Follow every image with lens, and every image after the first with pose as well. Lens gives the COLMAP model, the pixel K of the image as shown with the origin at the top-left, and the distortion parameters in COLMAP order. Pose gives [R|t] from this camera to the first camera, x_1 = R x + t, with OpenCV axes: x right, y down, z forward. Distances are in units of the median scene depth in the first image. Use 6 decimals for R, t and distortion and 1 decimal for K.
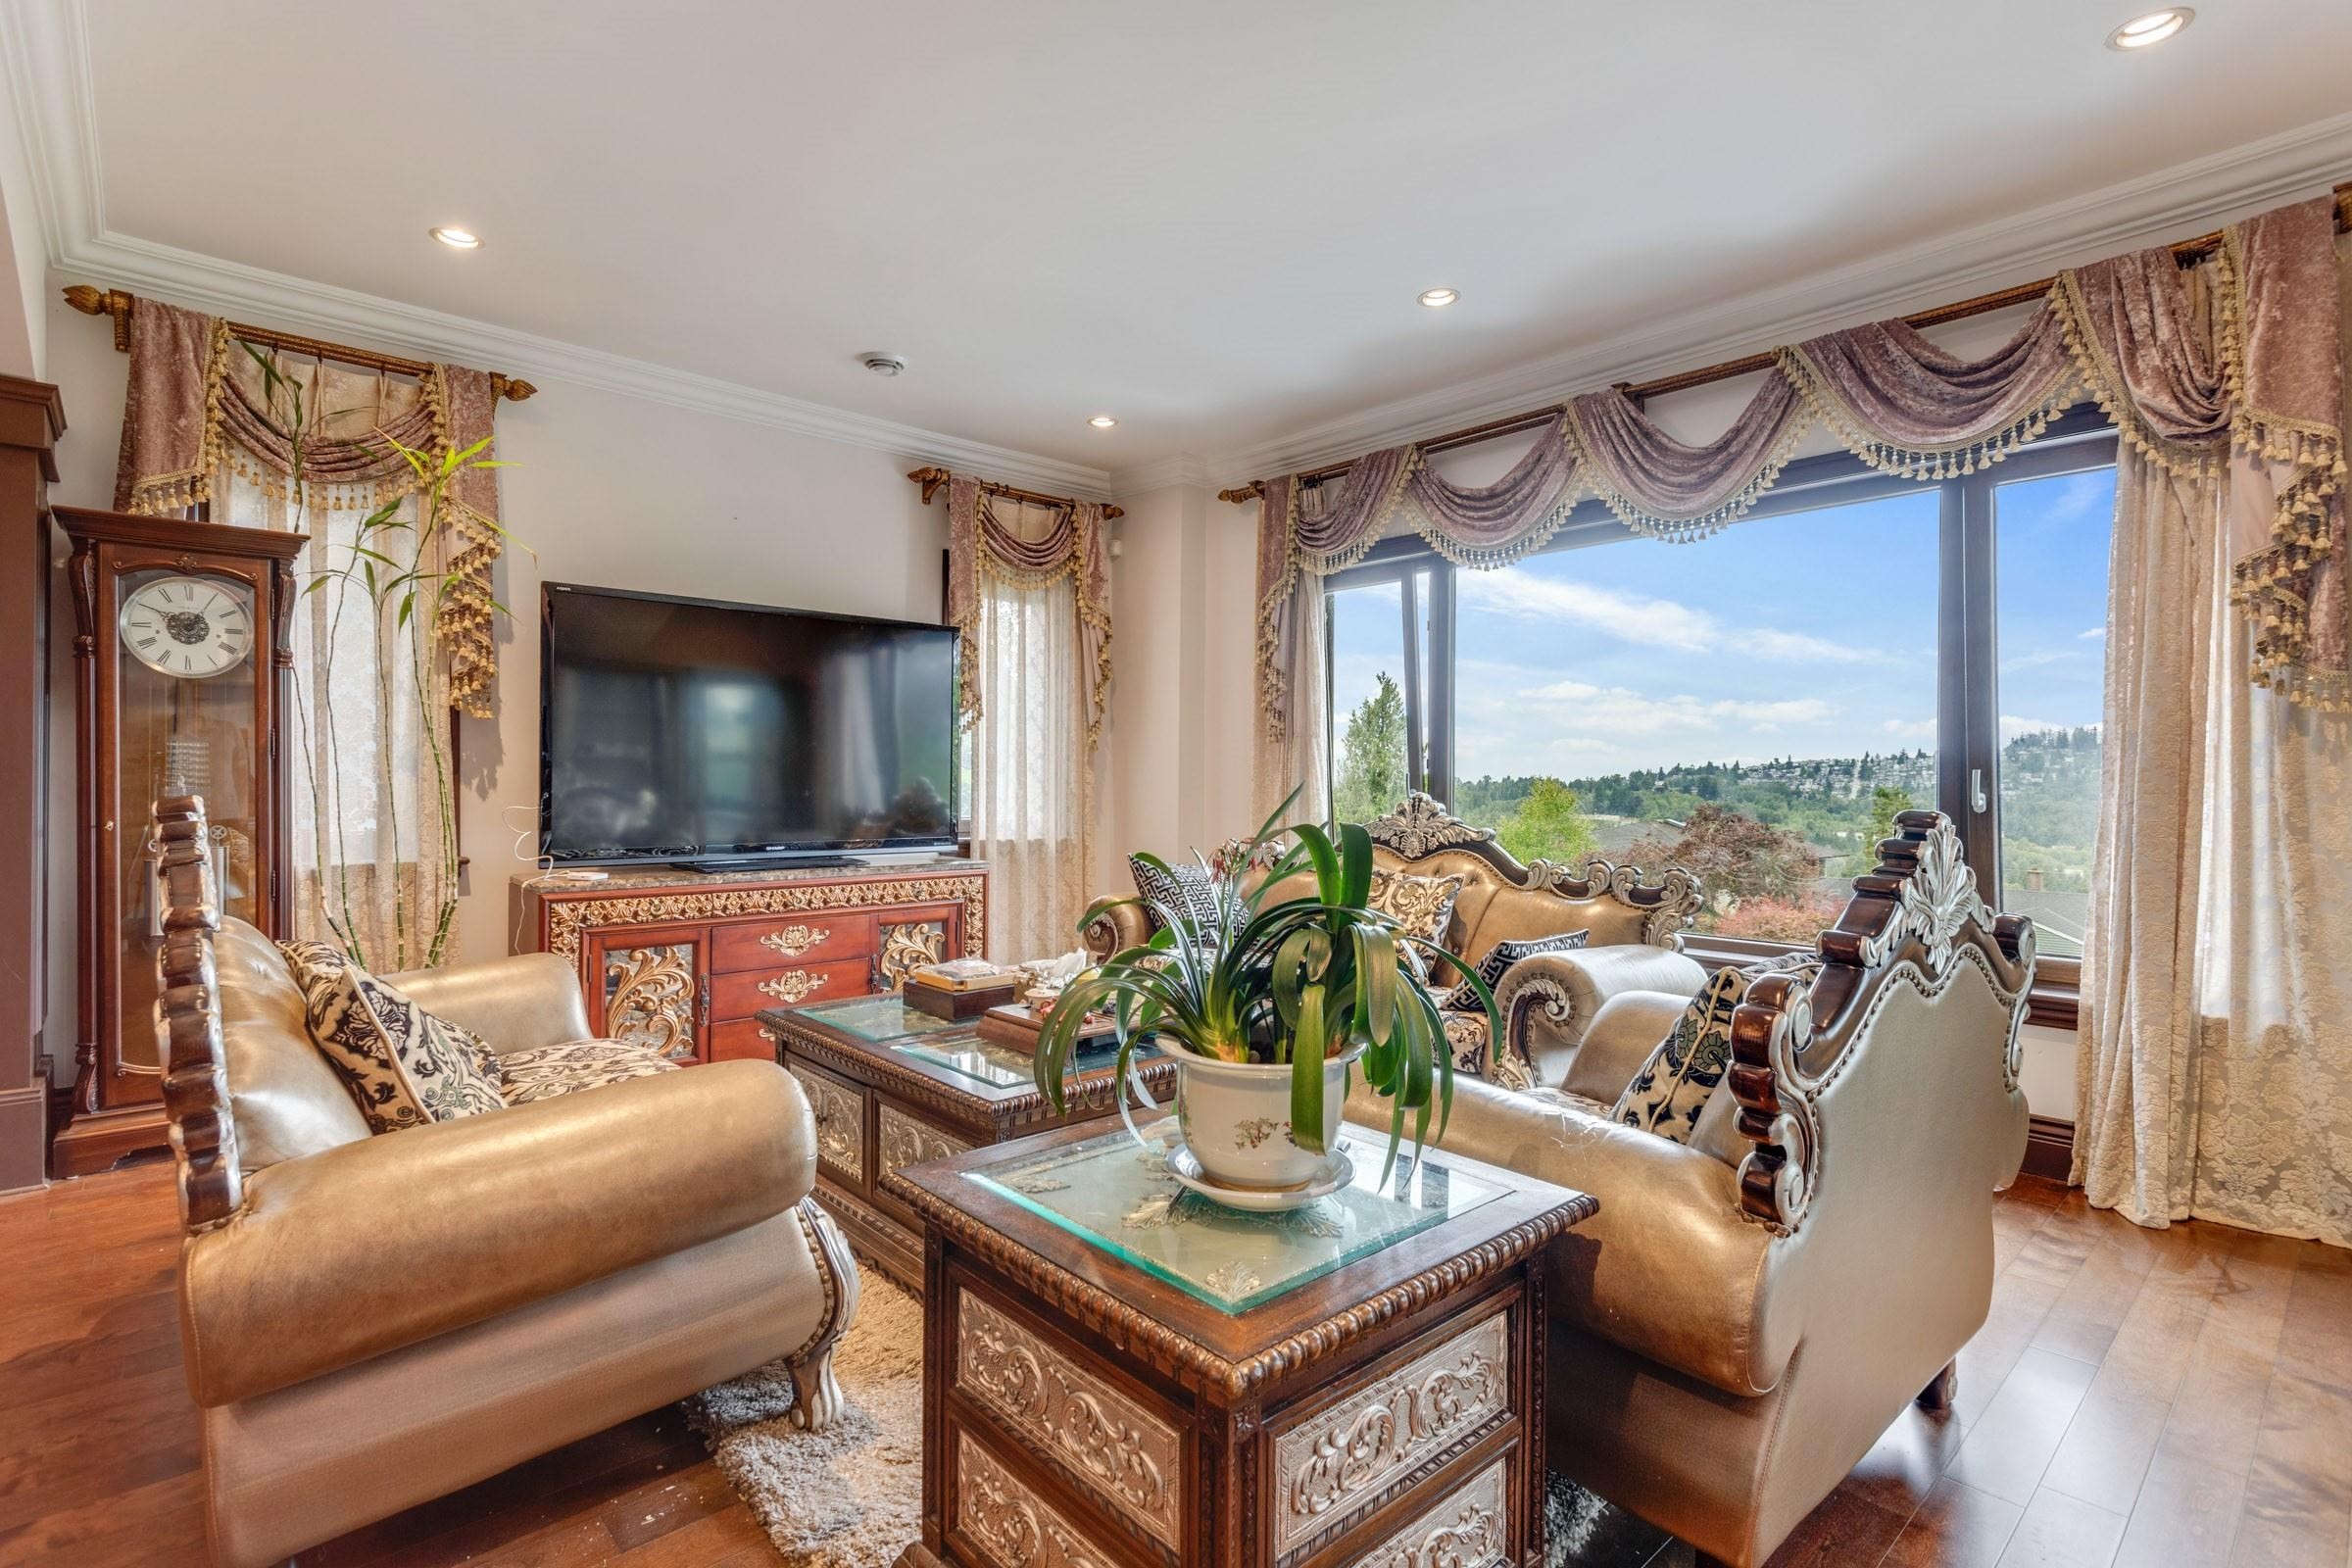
lens RADIAL K [[1124.8, 0, 1156.4], [0, 1124.8, 780.4], [0, 0, 1]] dist [0.004716, 0.002199]
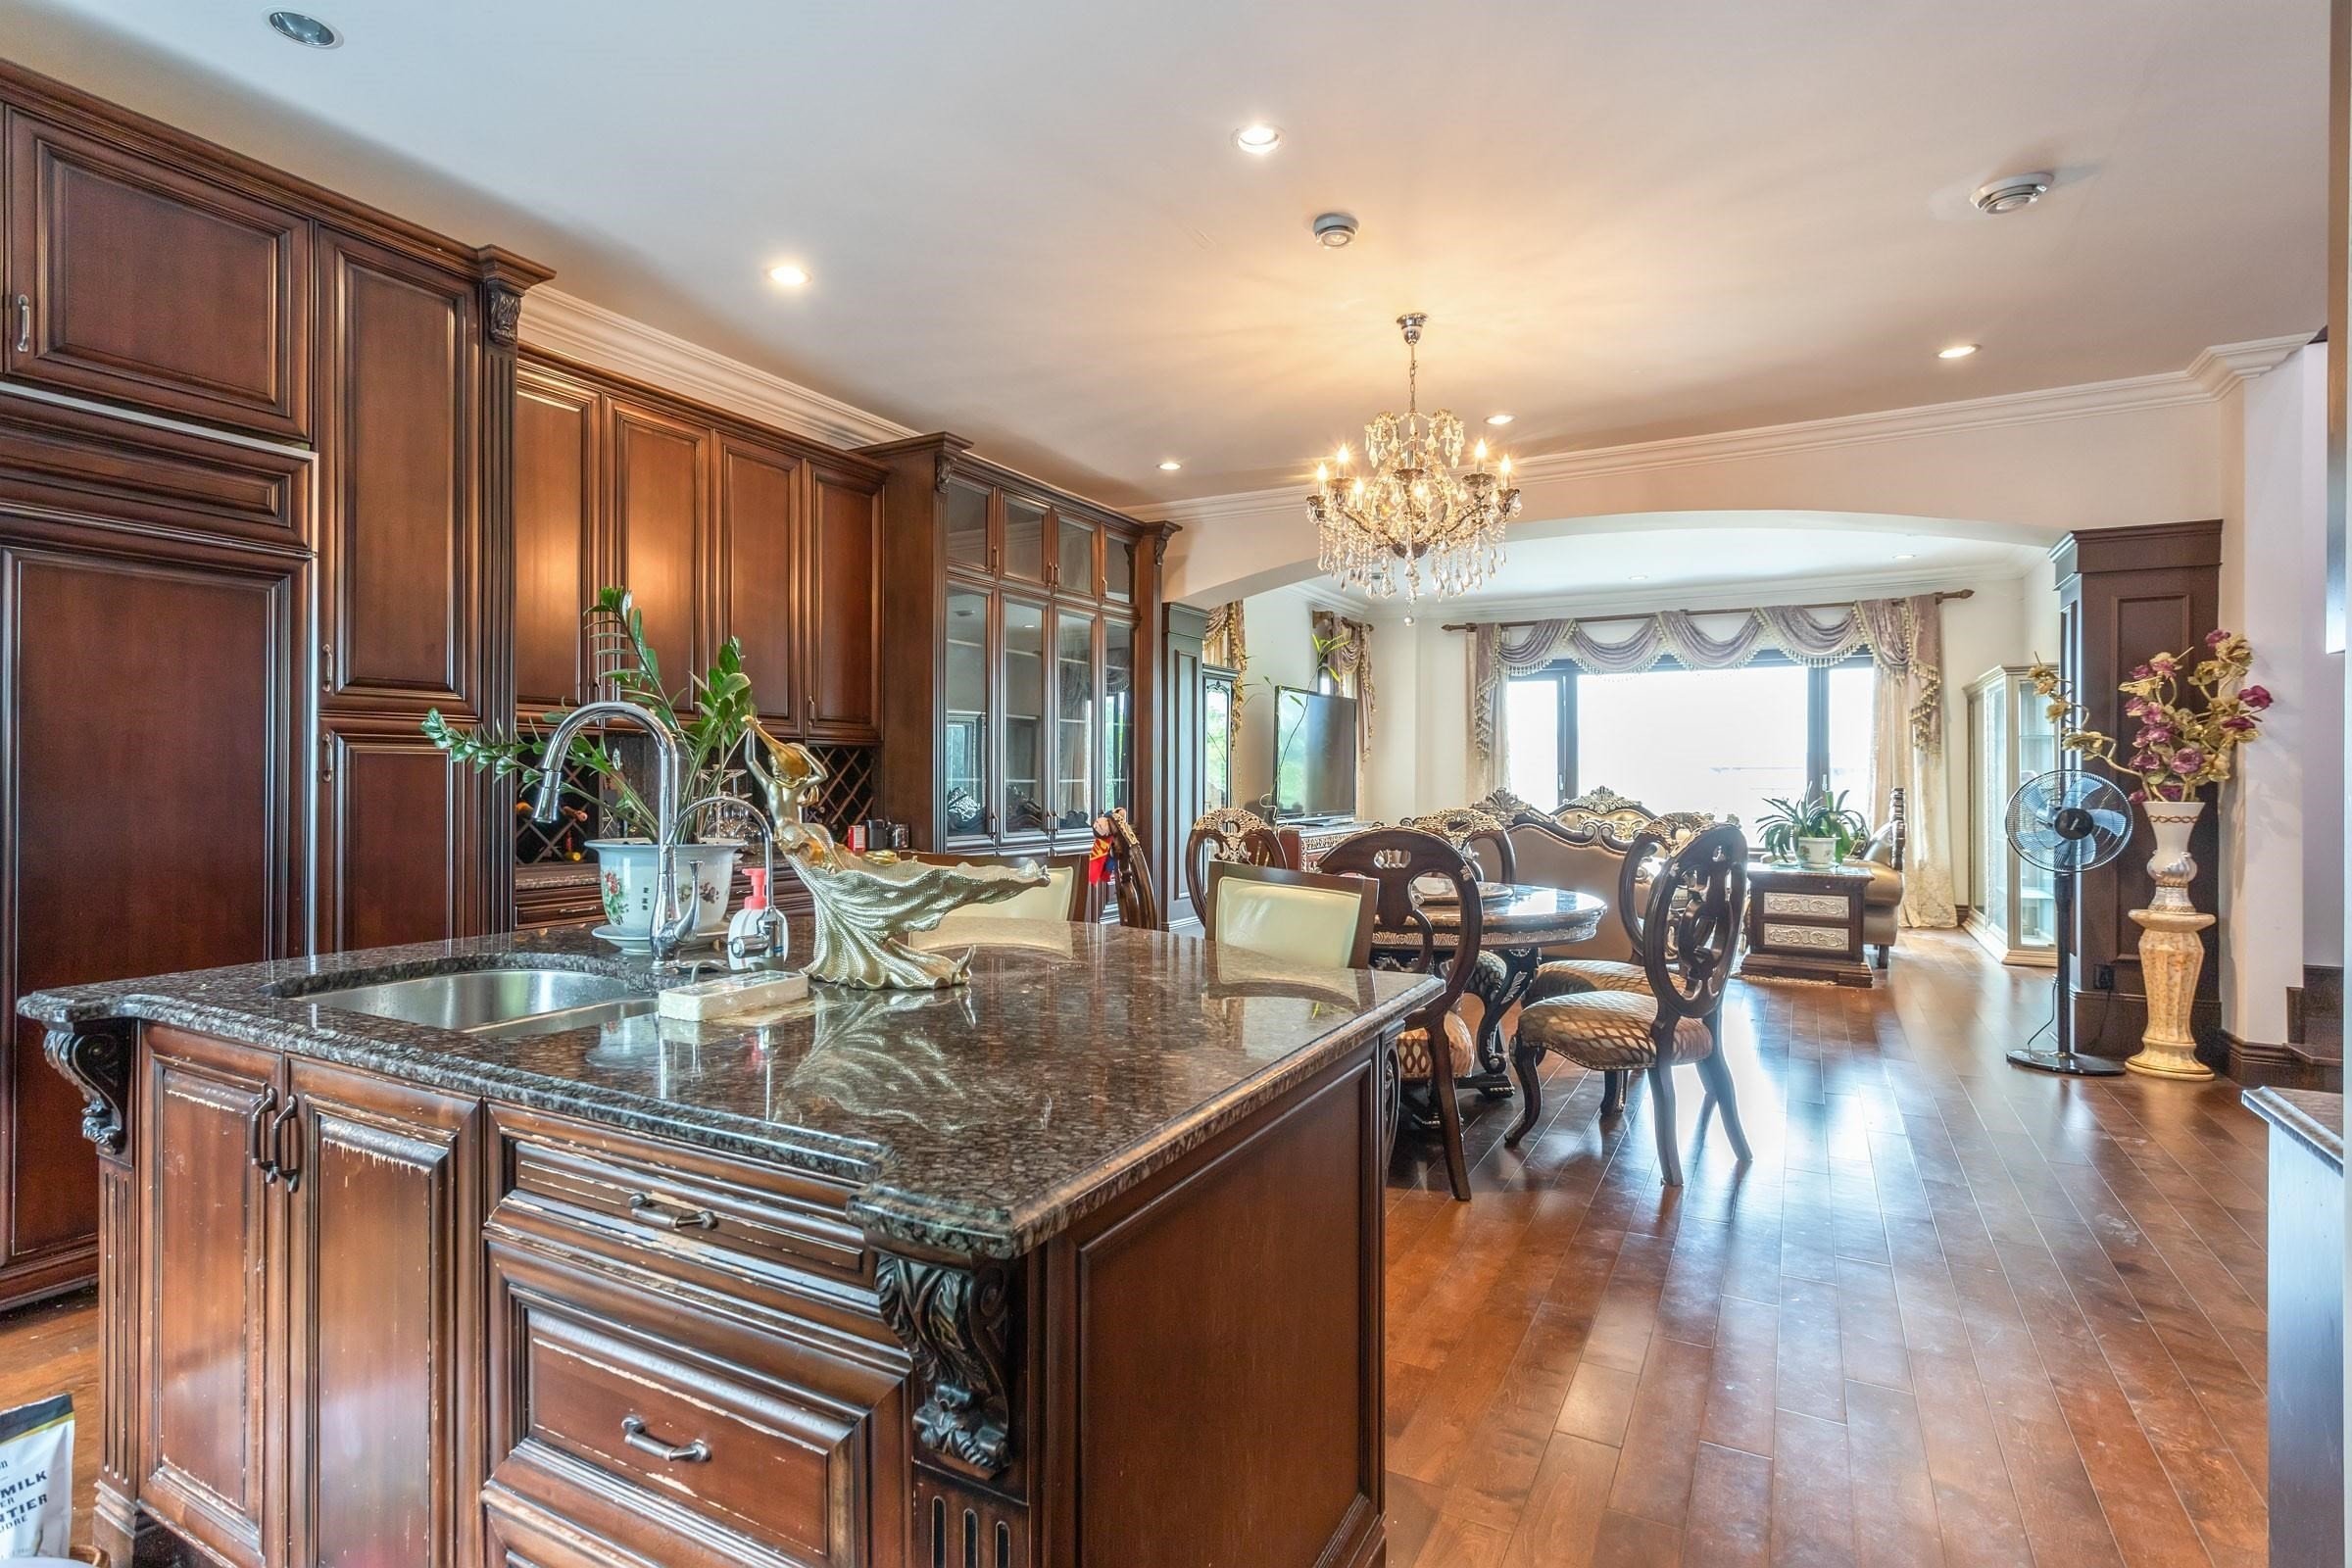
lens RADIAL K [[1124.8, 0, 1191.9], [0, 1124.8, 787.2], [0, 0, 1]] dist [0.004716, 0.002199]
pose [[0.933757, -0.007677, 0.357826, -1.640401], [0.004443, 0.999942, 0.009858, -0.013032], [-0.357880, -0.007615, 0.933736, -0.969939]]
